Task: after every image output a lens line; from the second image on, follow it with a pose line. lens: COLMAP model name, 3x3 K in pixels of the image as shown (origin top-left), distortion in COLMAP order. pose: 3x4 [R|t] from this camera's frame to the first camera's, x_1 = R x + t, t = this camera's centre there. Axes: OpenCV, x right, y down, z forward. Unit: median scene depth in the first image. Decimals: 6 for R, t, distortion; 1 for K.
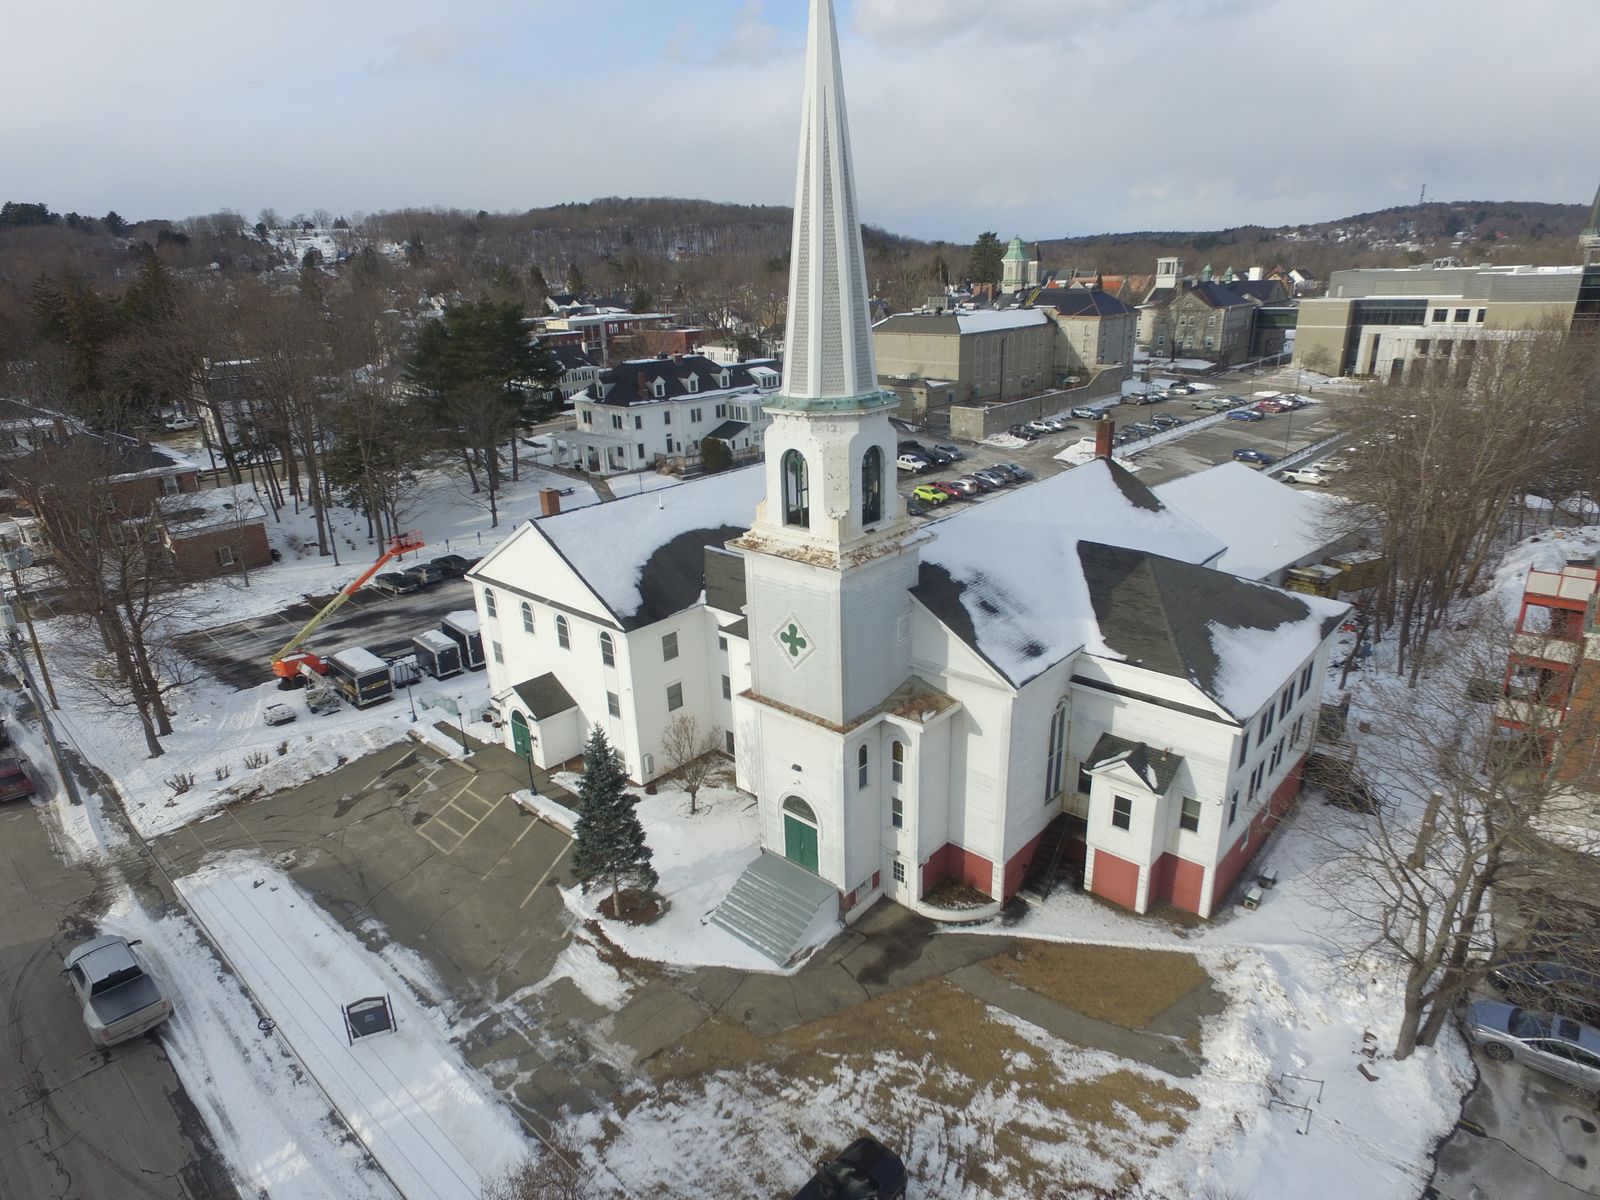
lens RADIAL K [[927.5, 0, 799.3], [0, 927.5, 601.4], [0, 0, 1]] dist [-0.007587, 0.014232]
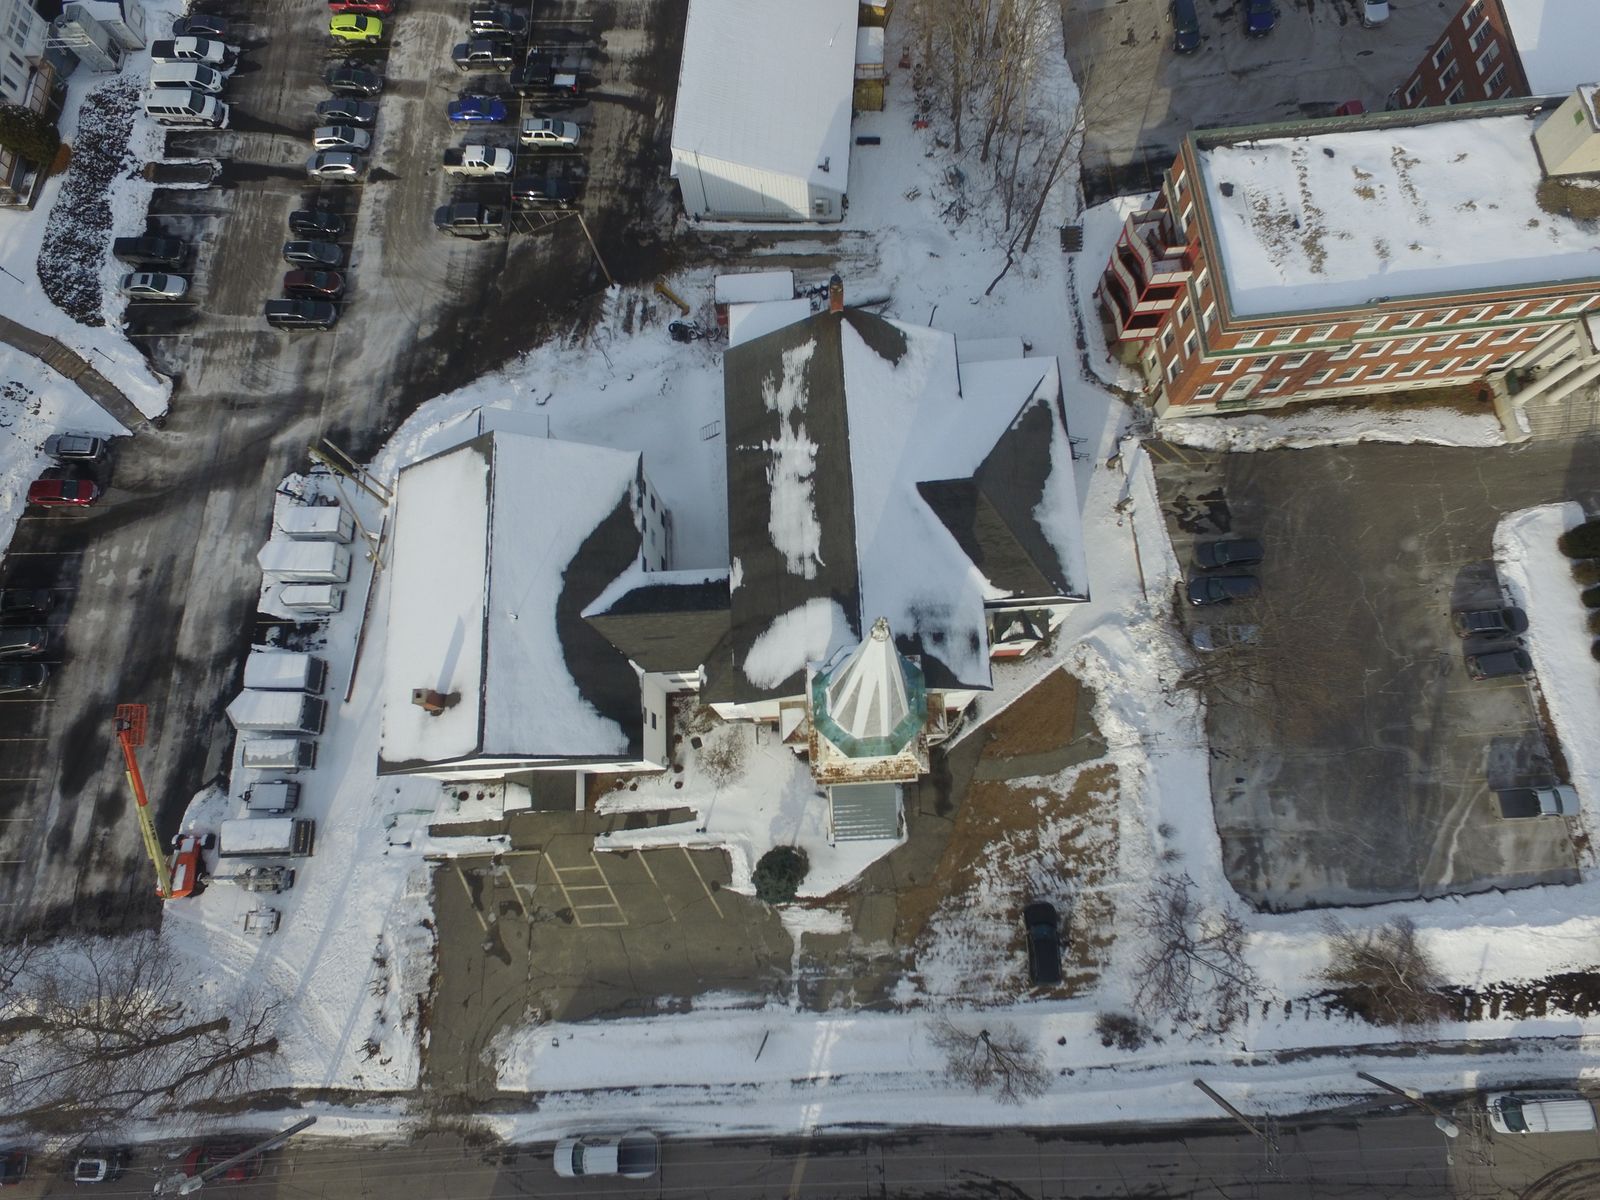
lens RADIAL K [[927.5, 0, 794.0], [0, 927.5, 592.6], [0, 0, 1]] dist [-0.007587, 0.014232]
pose [[0.708430, -0.681802, 0.182410, -0.123170], [0.266321, 0.497583, 0.825520, -1.000379], [-0.653605, -0.536244, 0.534081, 0.374344]]
